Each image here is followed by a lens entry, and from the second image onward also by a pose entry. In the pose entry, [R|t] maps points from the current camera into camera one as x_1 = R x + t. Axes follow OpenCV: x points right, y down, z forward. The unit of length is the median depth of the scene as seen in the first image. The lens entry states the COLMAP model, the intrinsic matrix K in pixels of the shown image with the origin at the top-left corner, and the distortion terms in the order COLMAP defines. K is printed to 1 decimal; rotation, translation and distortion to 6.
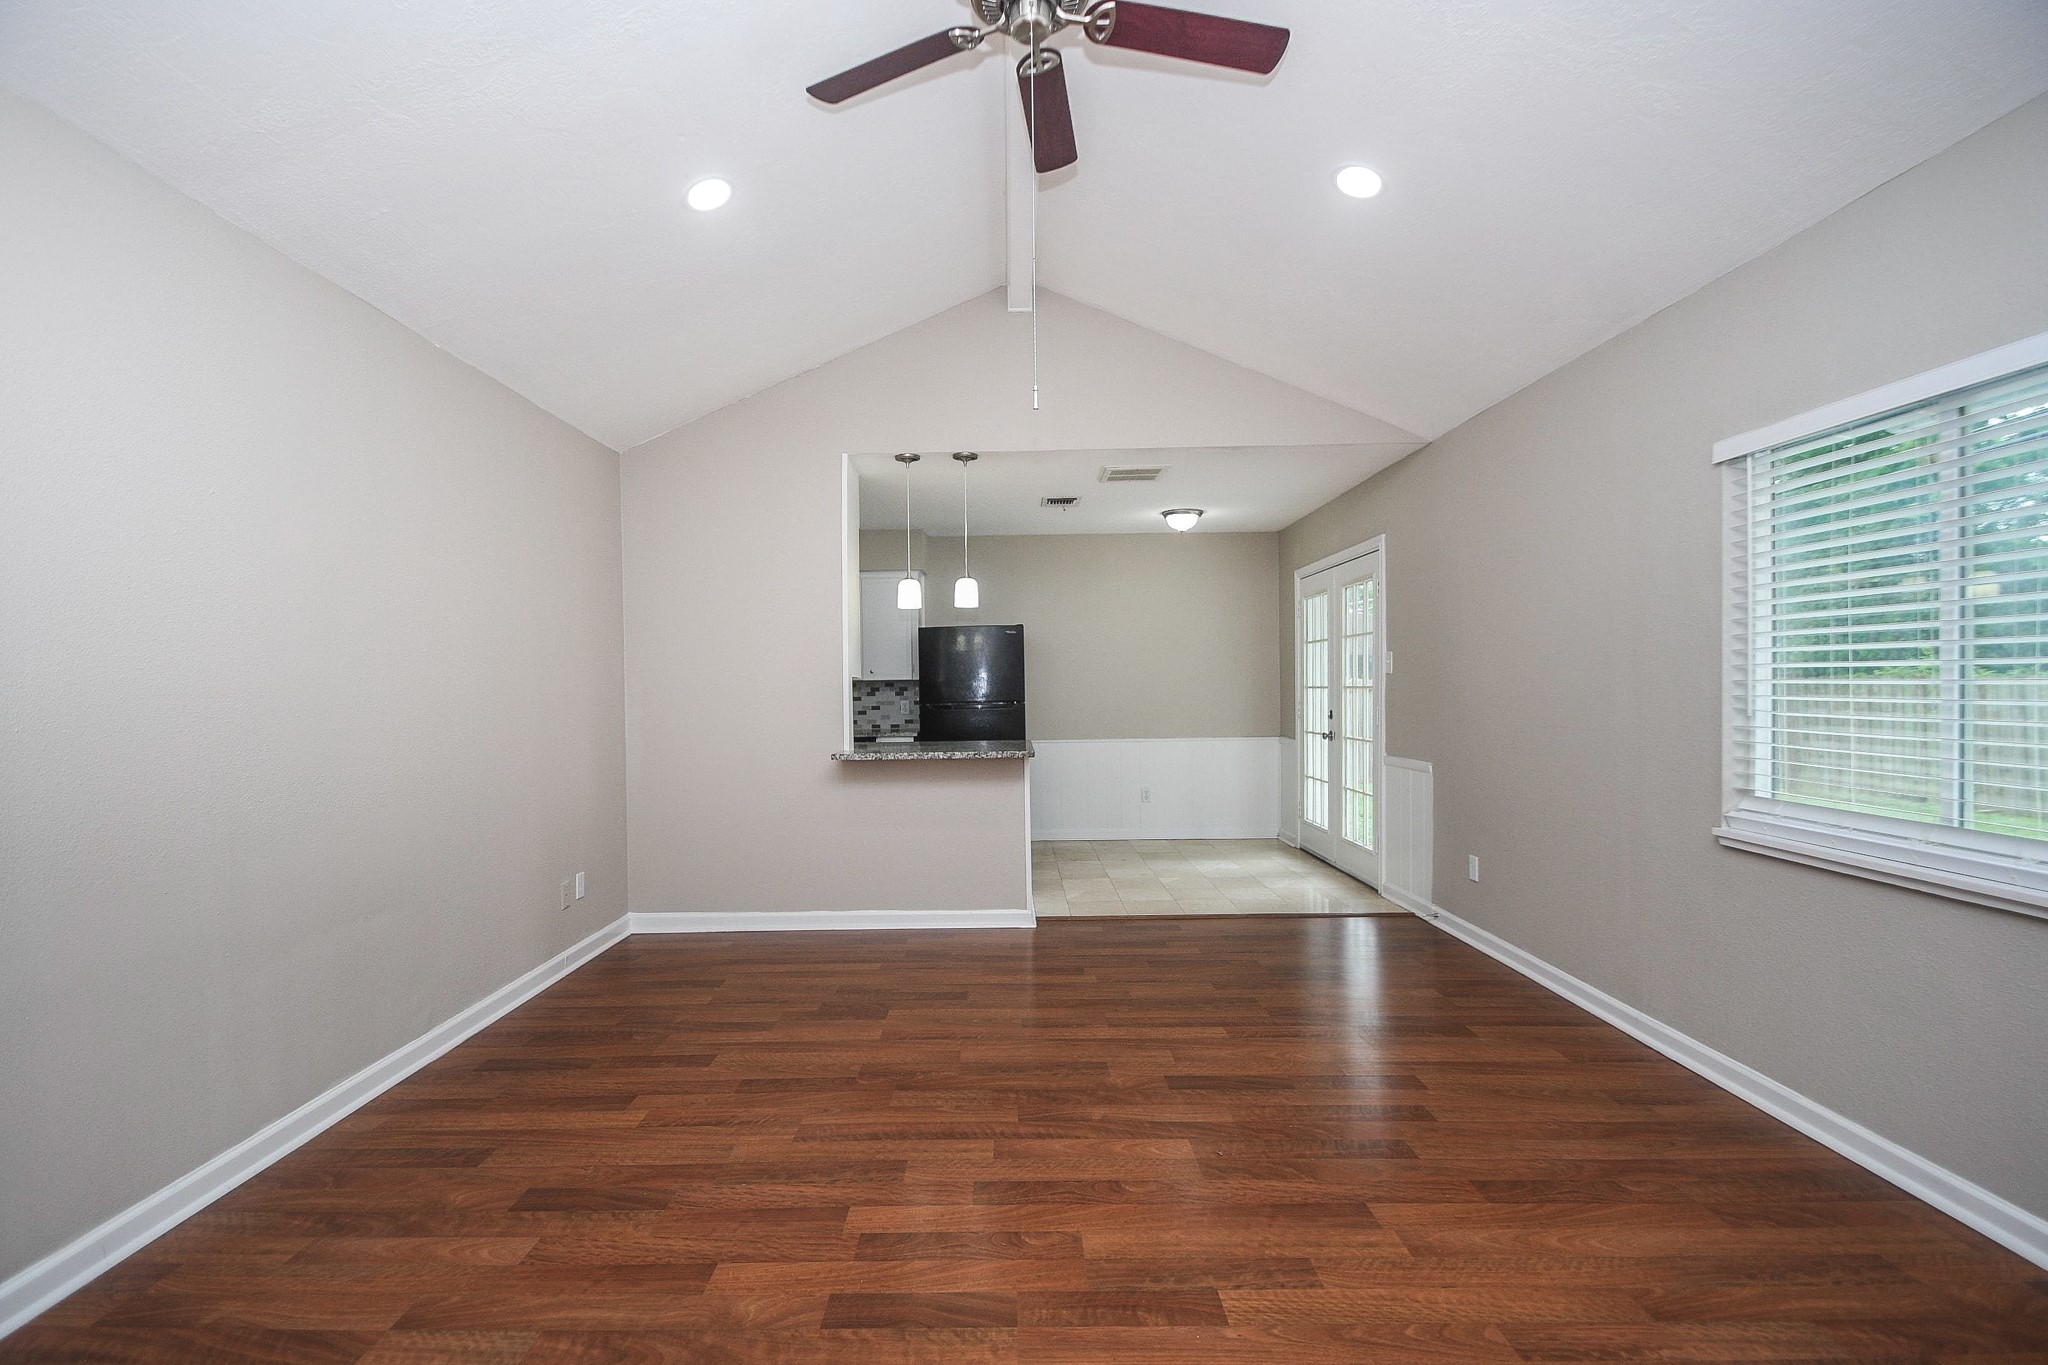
lens RADIAL K [[930.2, 0, 1016.5], [0, 930.2, 693.1], [0, 0, 1]] dist [0.002819, -0.005081]
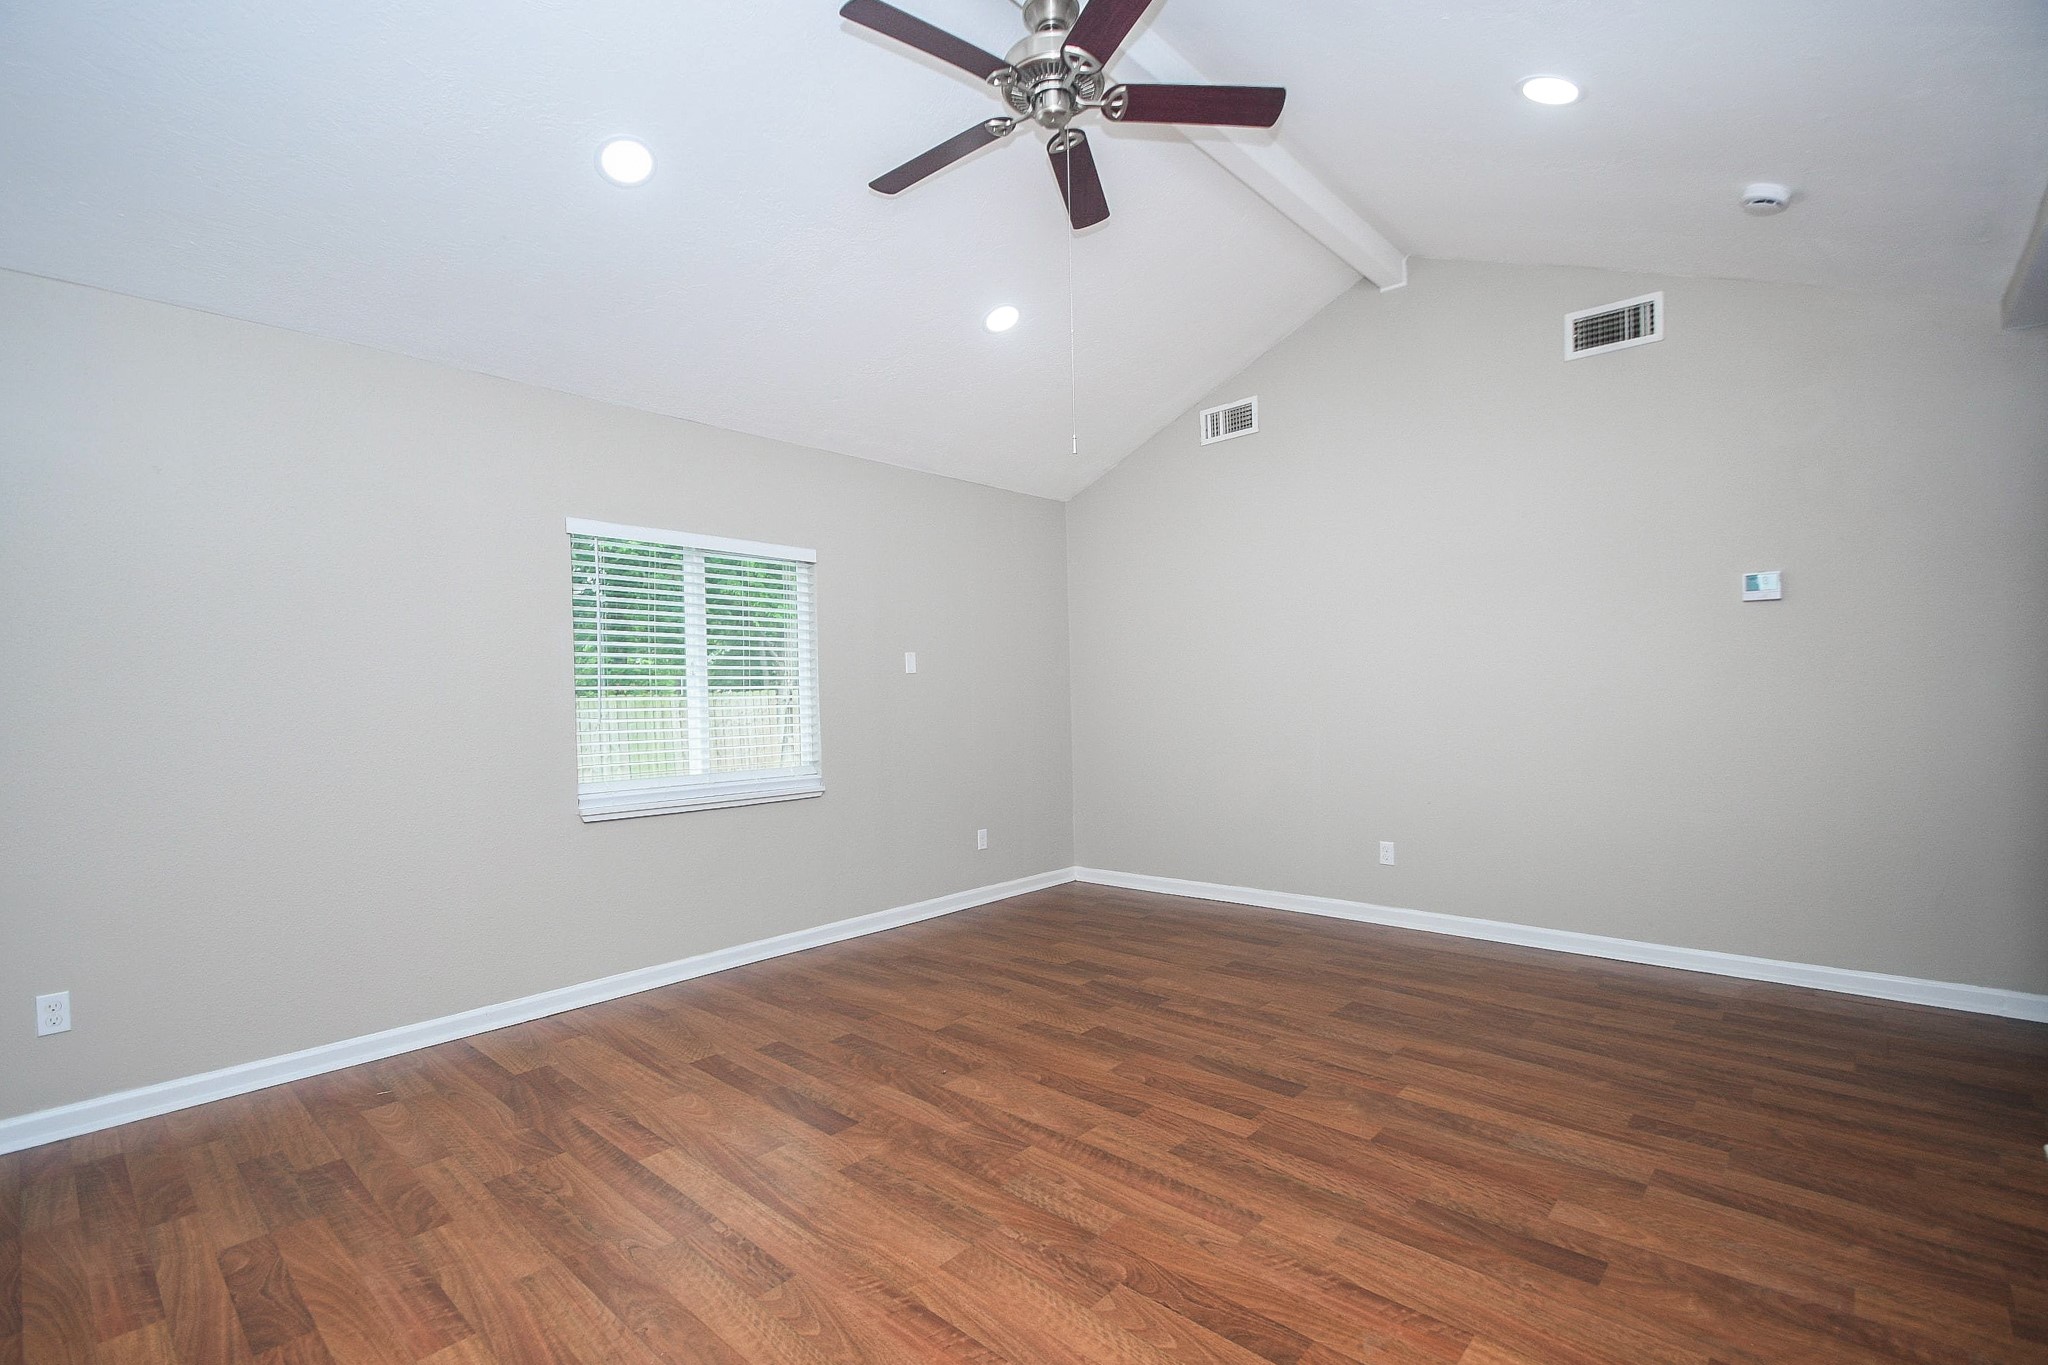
lens RADIAL K [[930.2, 0, 977.8], [0, 930.2, 685.9], [0, 0, 1]] dist [0.002819, -0.005081]
pose [[-0.719999, 0.034335, 0.693125, -0.655405], [0.035654, 0.999286, -0.012465, 0.006510], [-0.693058, 0.015739, -0.720710, 1.786217]]
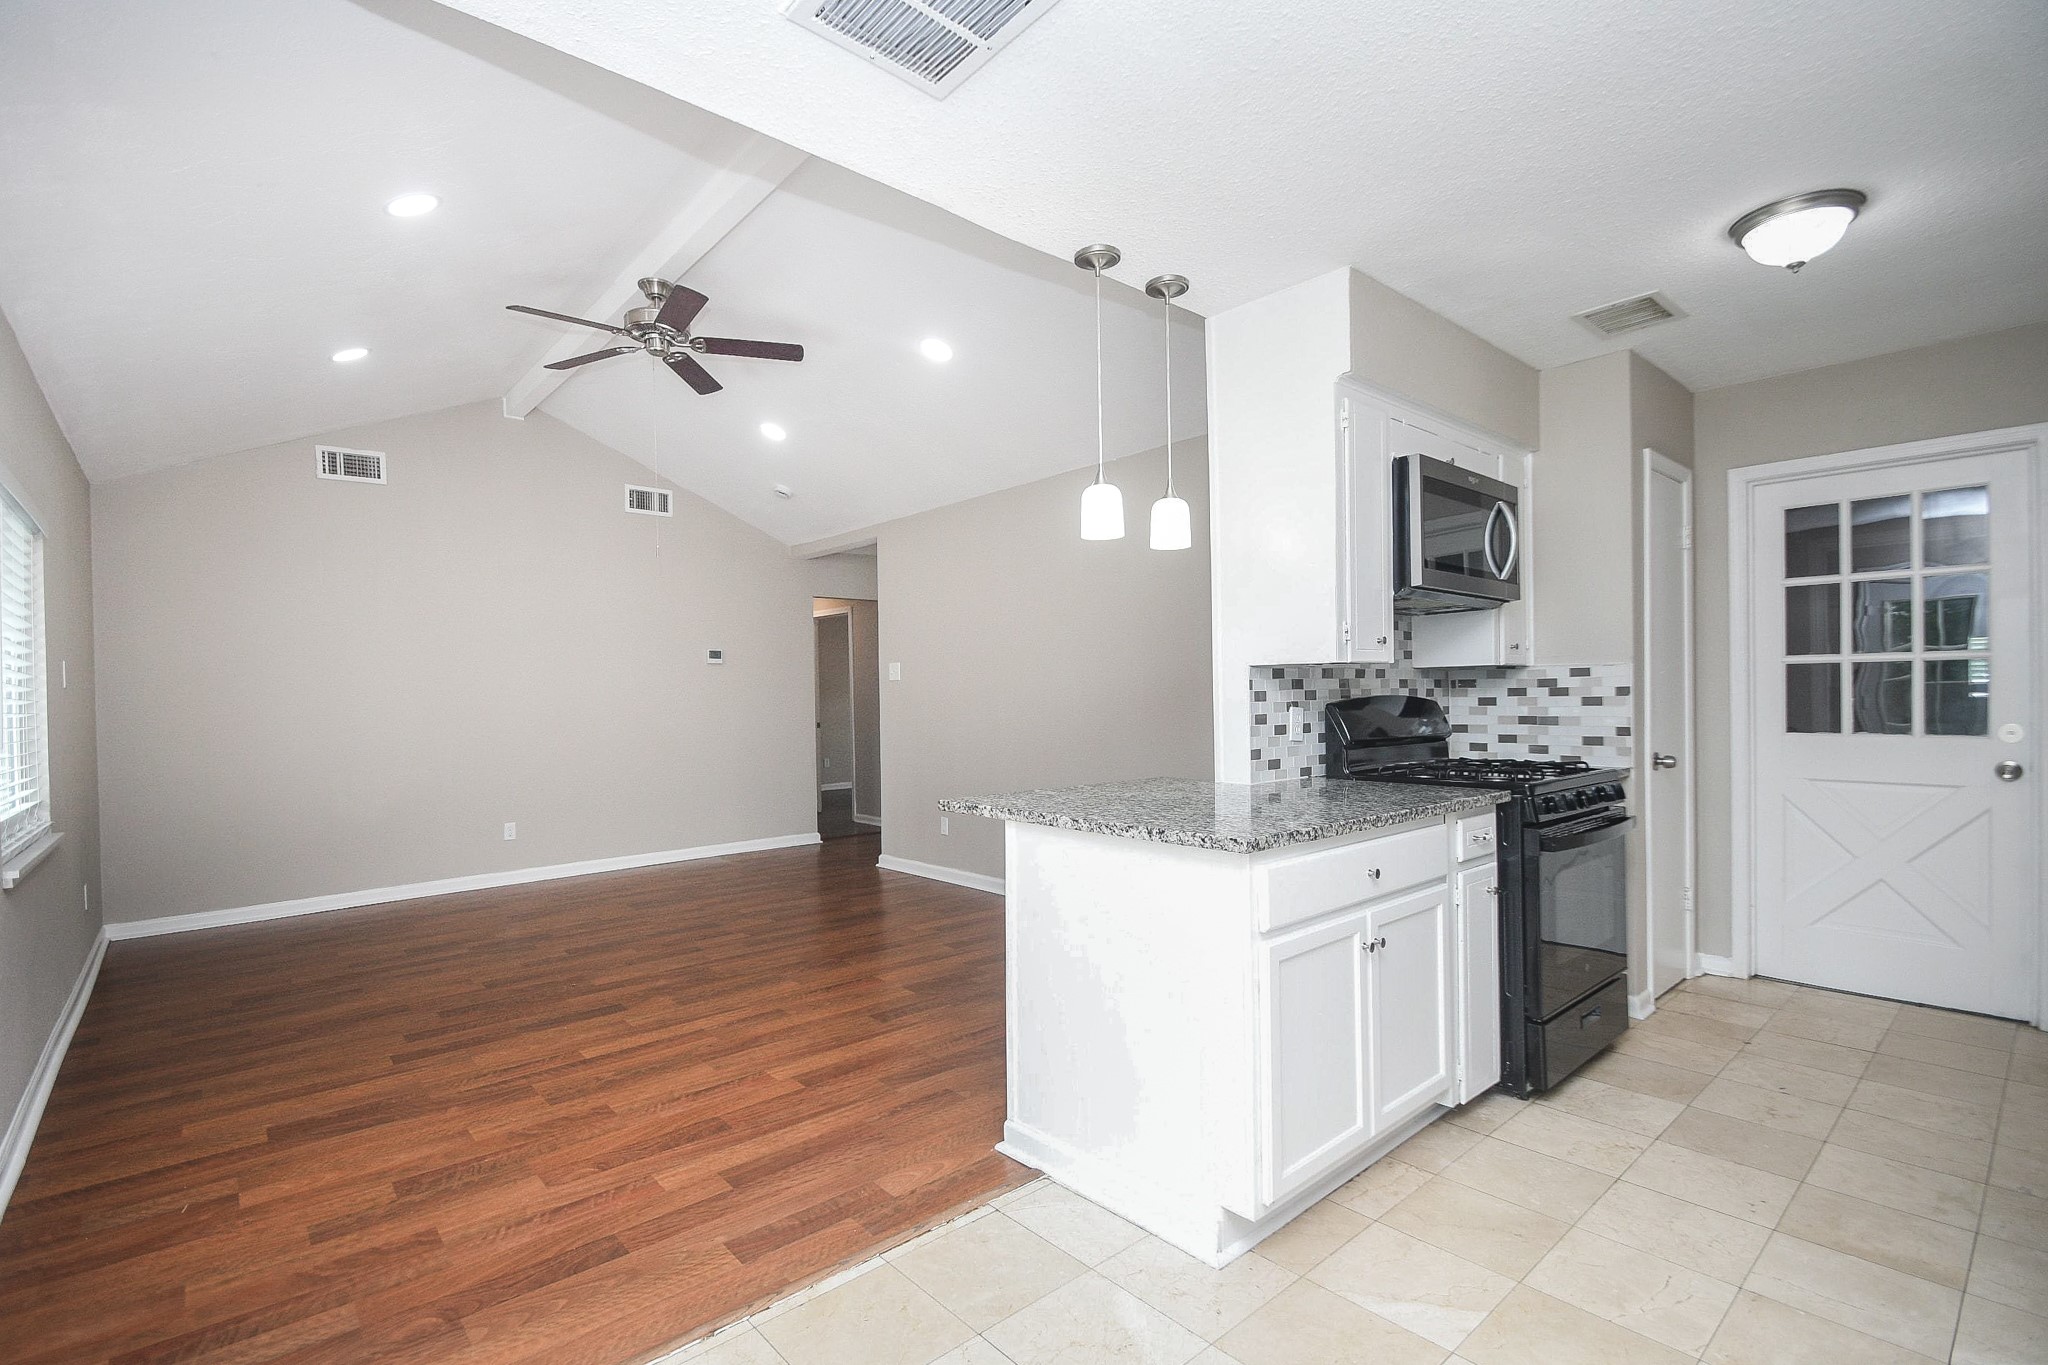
lens RADIAL K [[930.2, 0, 1035.6], [0, 930.2, 693.8], [0, 0, 1]] dist [0.002819, -0.005081]
pose [[-0.745840, 0.023017, -0.665727, 0.683397], [0.017709, 0.999735, 0.014725, -0.038504], [0.665889, -0.000807, -0.746050, 2.728273]]
